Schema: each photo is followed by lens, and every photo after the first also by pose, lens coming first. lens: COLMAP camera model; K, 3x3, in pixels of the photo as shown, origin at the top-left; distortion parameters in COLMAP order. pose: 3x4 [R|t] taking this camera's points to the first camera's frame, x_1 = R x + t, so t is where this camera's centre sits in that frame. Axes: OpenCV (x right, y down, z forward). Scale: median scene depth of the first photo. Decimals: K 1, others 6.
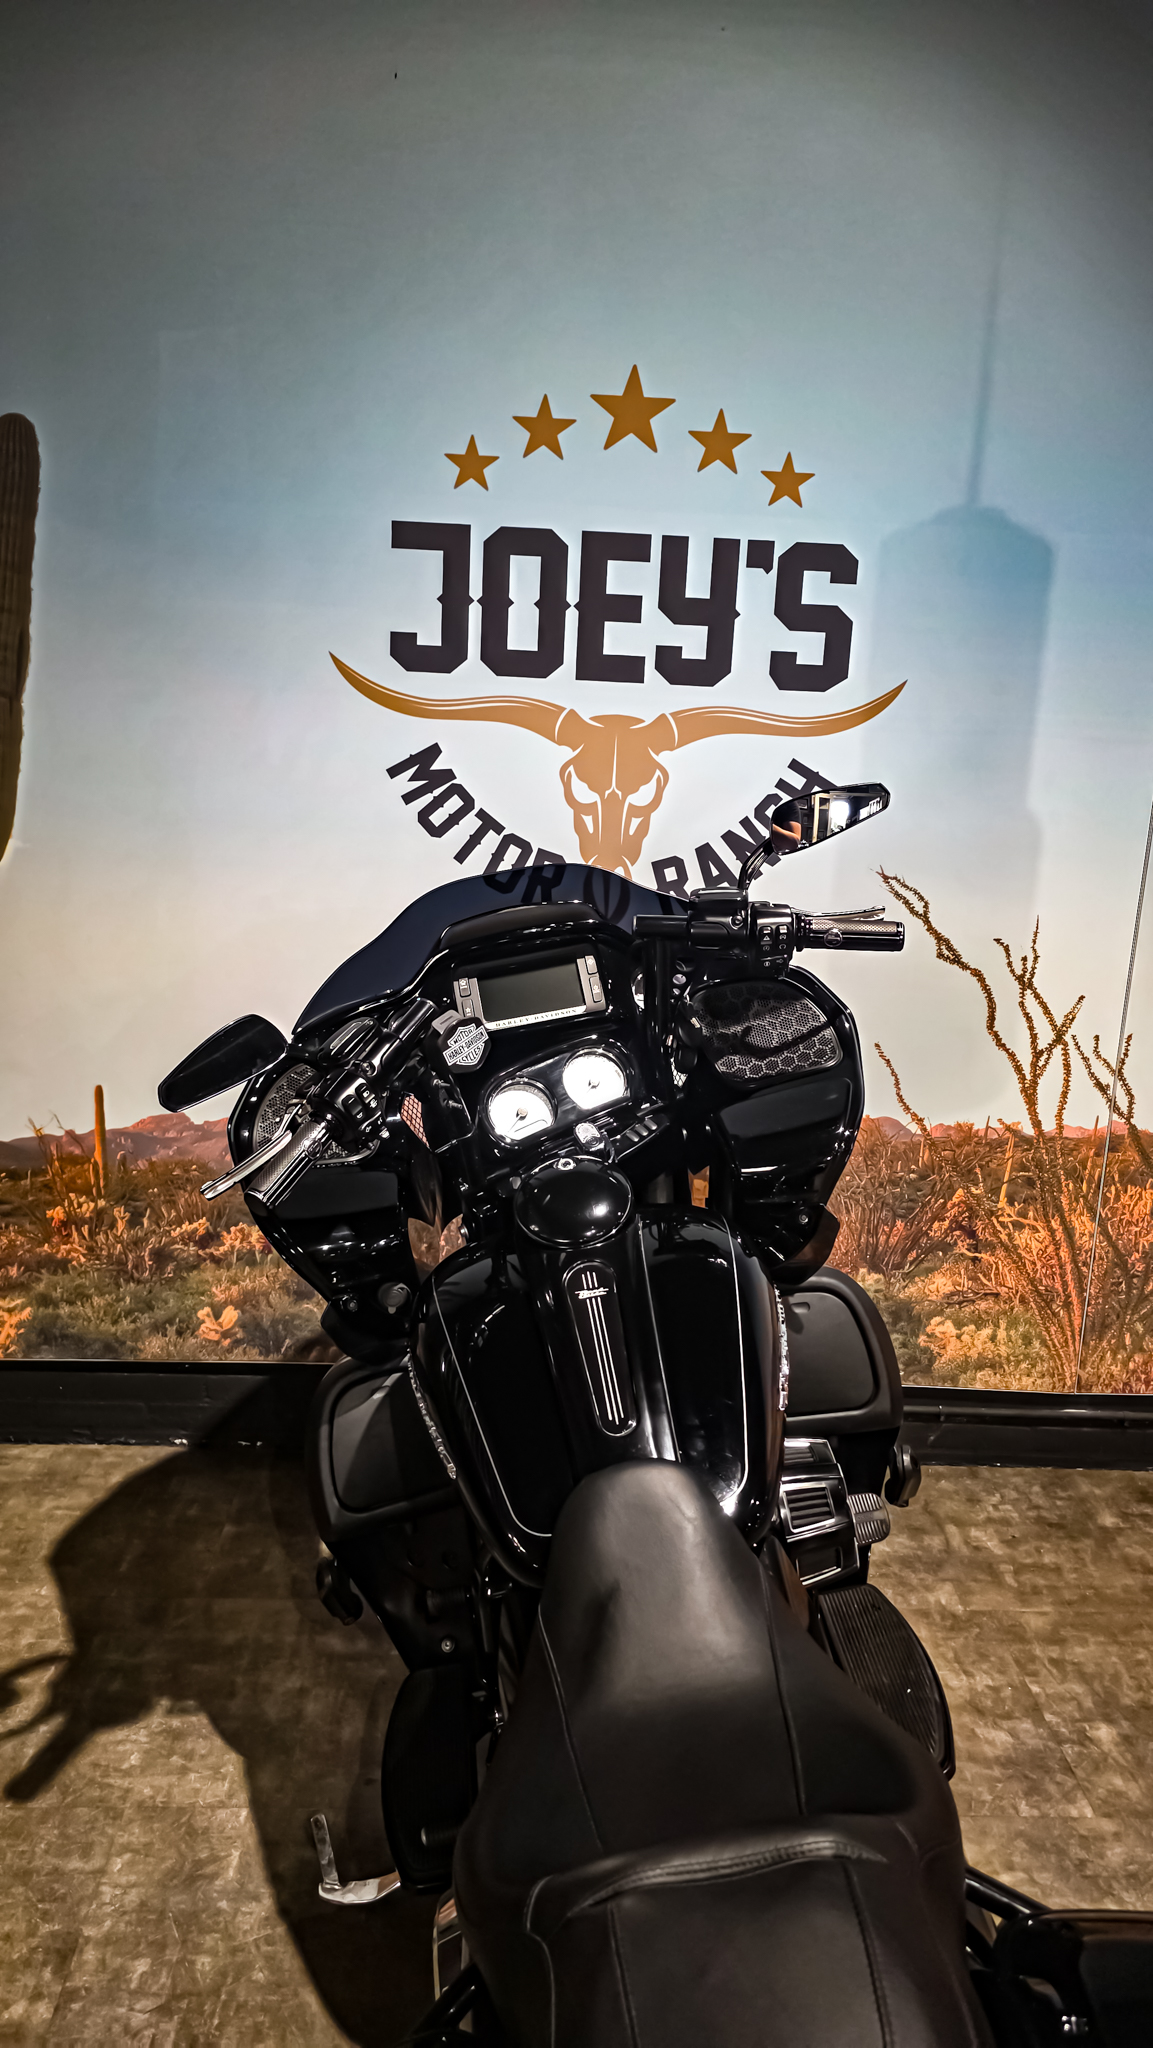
lens RADIAL K [[1406.5, 0, 549.3], [0, 1406.5, 1008.2], [0, 0, 1]] dist [0.052521, -0.047053]
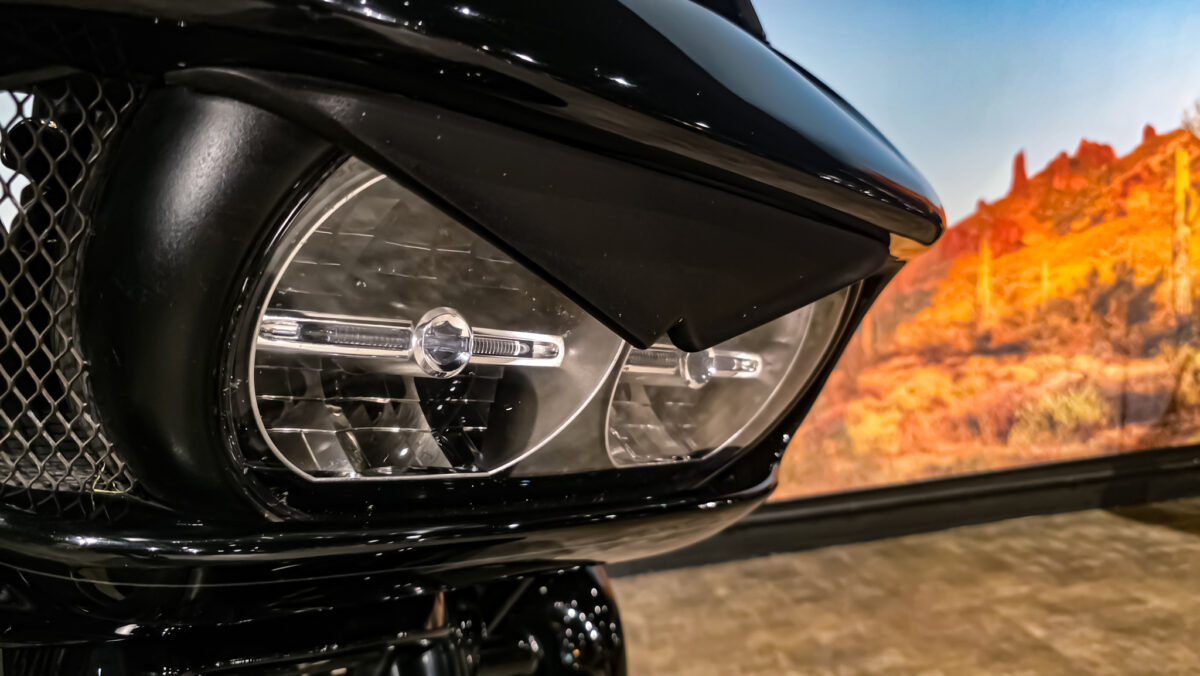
lens RADIAL K [[854.2, 0, 600.4], [0, 854.2, 339.3], [0, 0, 1]] dist [0.010599, -0.000831]
pose [[0.981359, -0.123224, 0.147482, 0.195727], [0.140101, 0.983997, -0.110096, 0.204408], [-0.131555, 0.128706, 0.982918, 0.172950]]
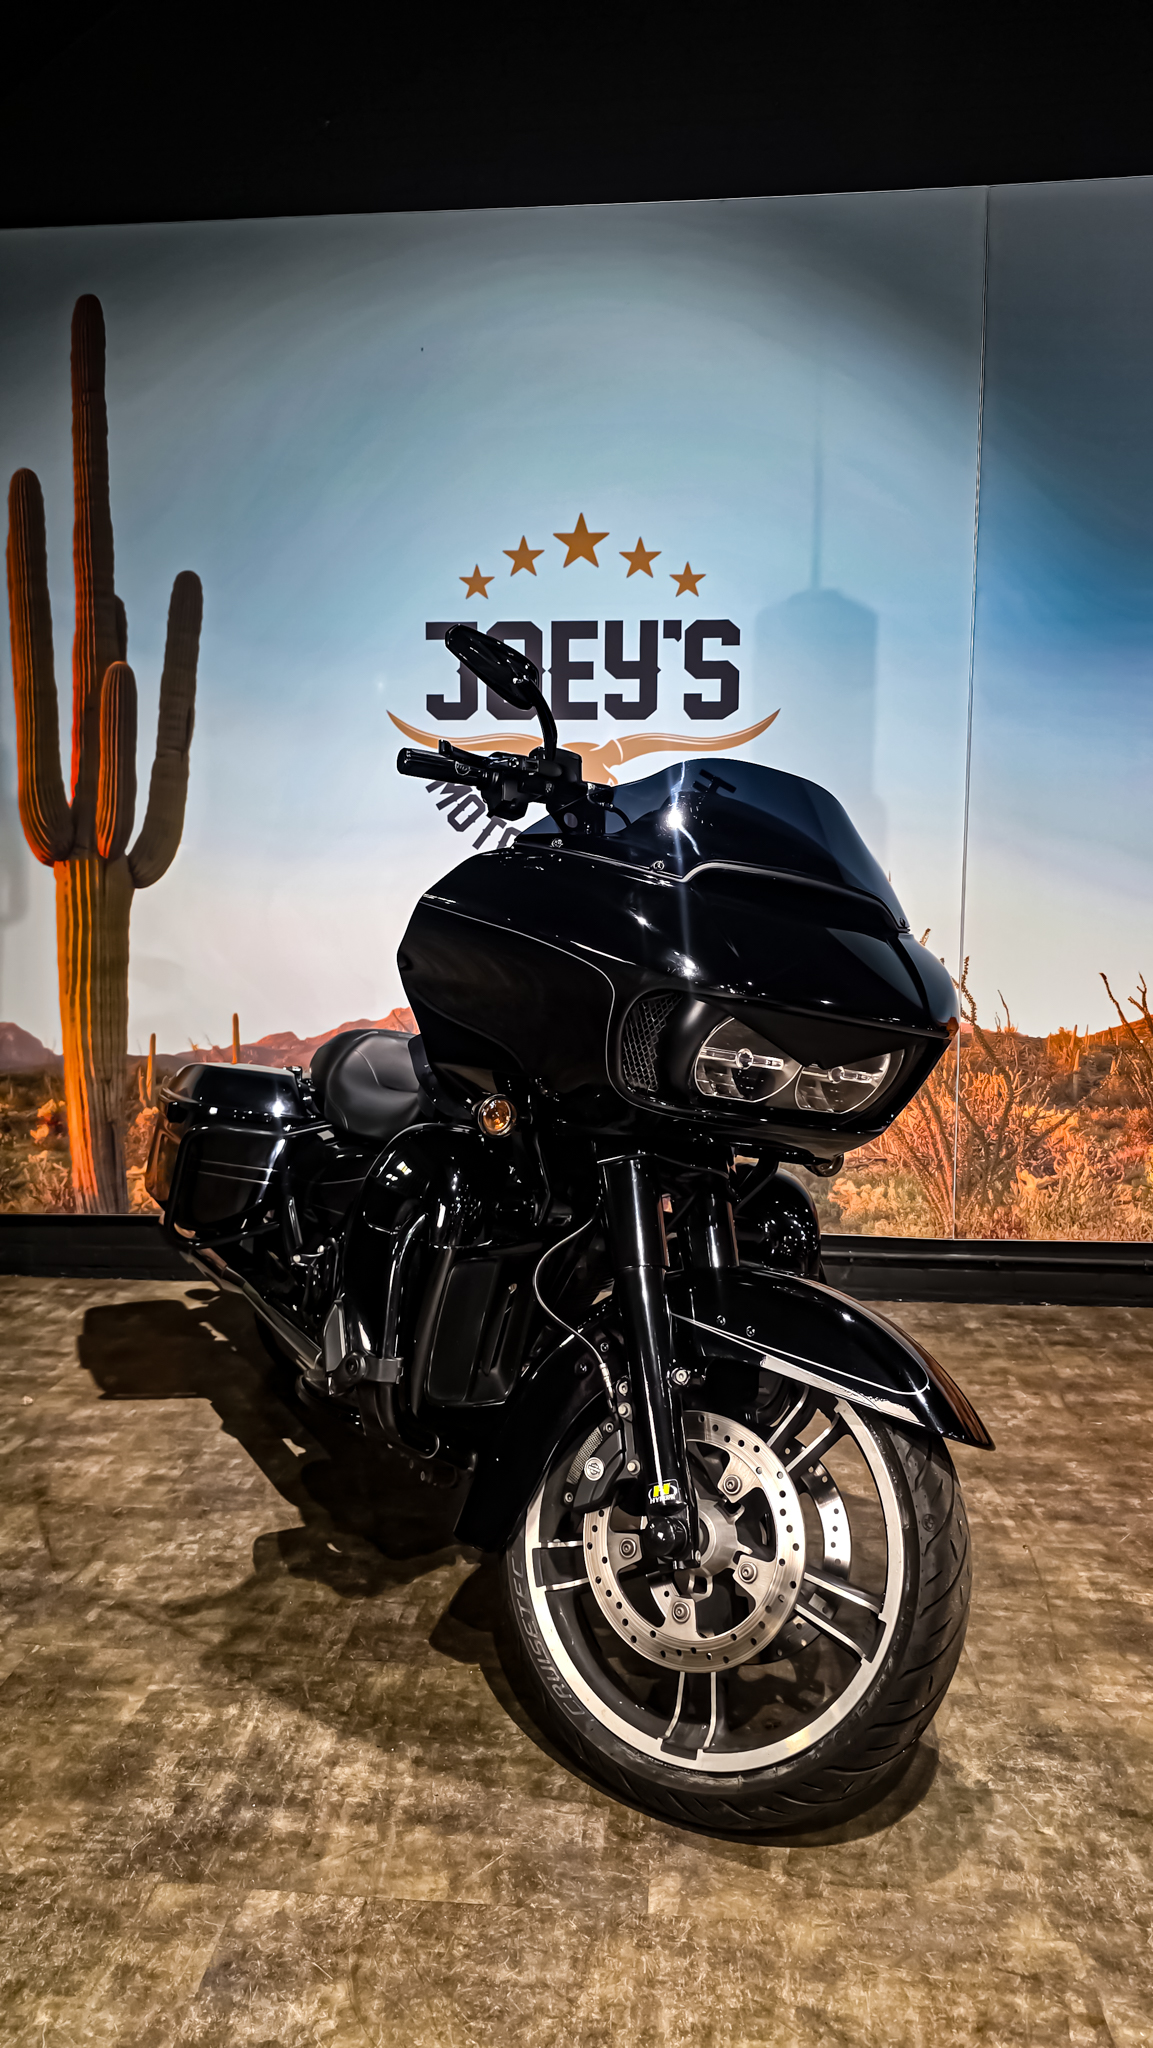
lens RADIAL K [[1406.5, 0, 544.4], [0, 1406.5, 1016.3], [0, 0, 1]] dist [0.052521, -0.047053]
pose [[0.992046, -0.027135, -0.122916, 0.179404], [0.011362, 0.991805, -0.127252, 0.253908], [0.125362, 0.124843, 0.984225, -0.396935]]
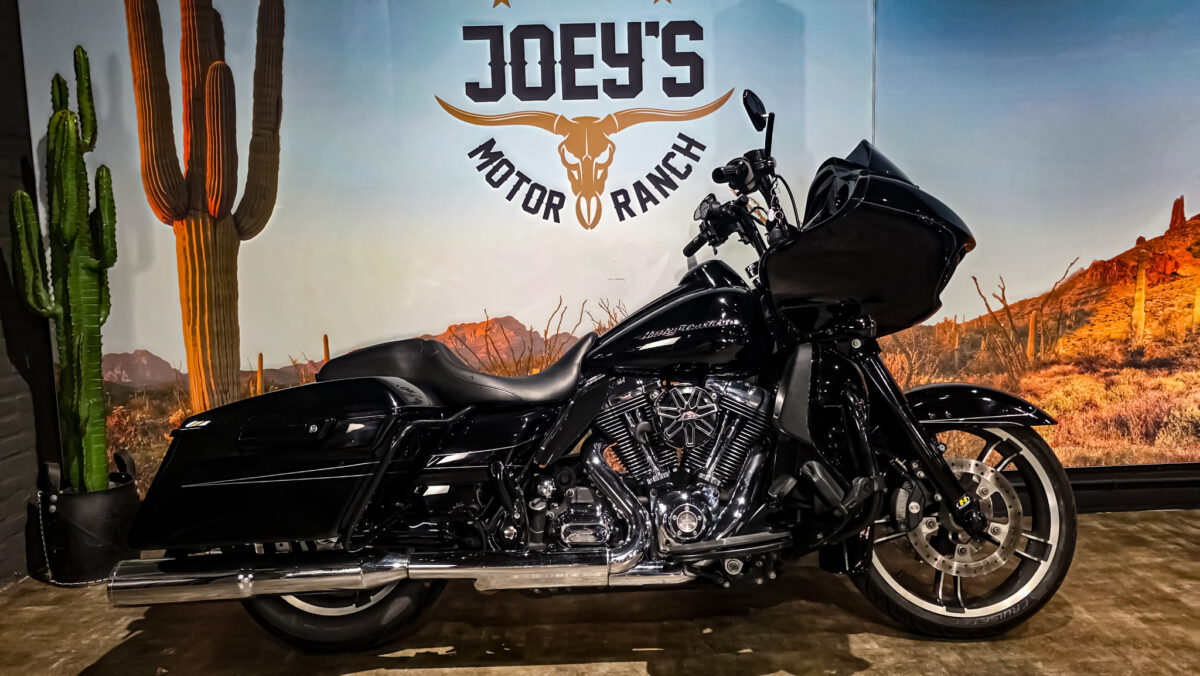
lens RADIAL K [[824.1, 0, 580.5], [0, 824.1, 332.3], [0, 0, 1]] dist [0.052521, -0.047053]
pose [[0.997098, -0.071211, -0.026926, 0.049419], [0.067385, 0.990098, -0.123147, 0.217343], [0.035429, 0.120975, 0.992023, -0.079947]]
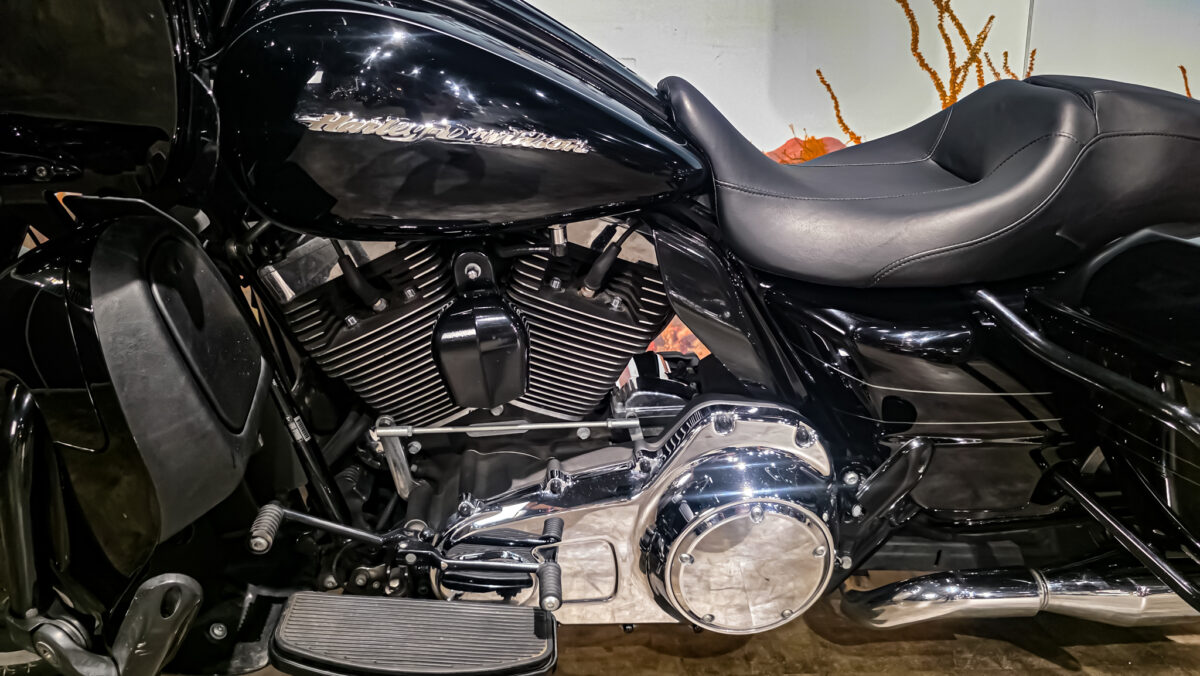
lens RADIAL K [[824.1, 0, 601.1], [0, 824.1, 342.1], [0, 0, 1]] dist [0.052521, -0.047053]
pose [[0.998590, -0.051106, -0.014390, 0.052343], [0.051111, 0.998693, -0.000025, 0.252159], [0.014372, -0.000710, 0.999896, 0.318407]]
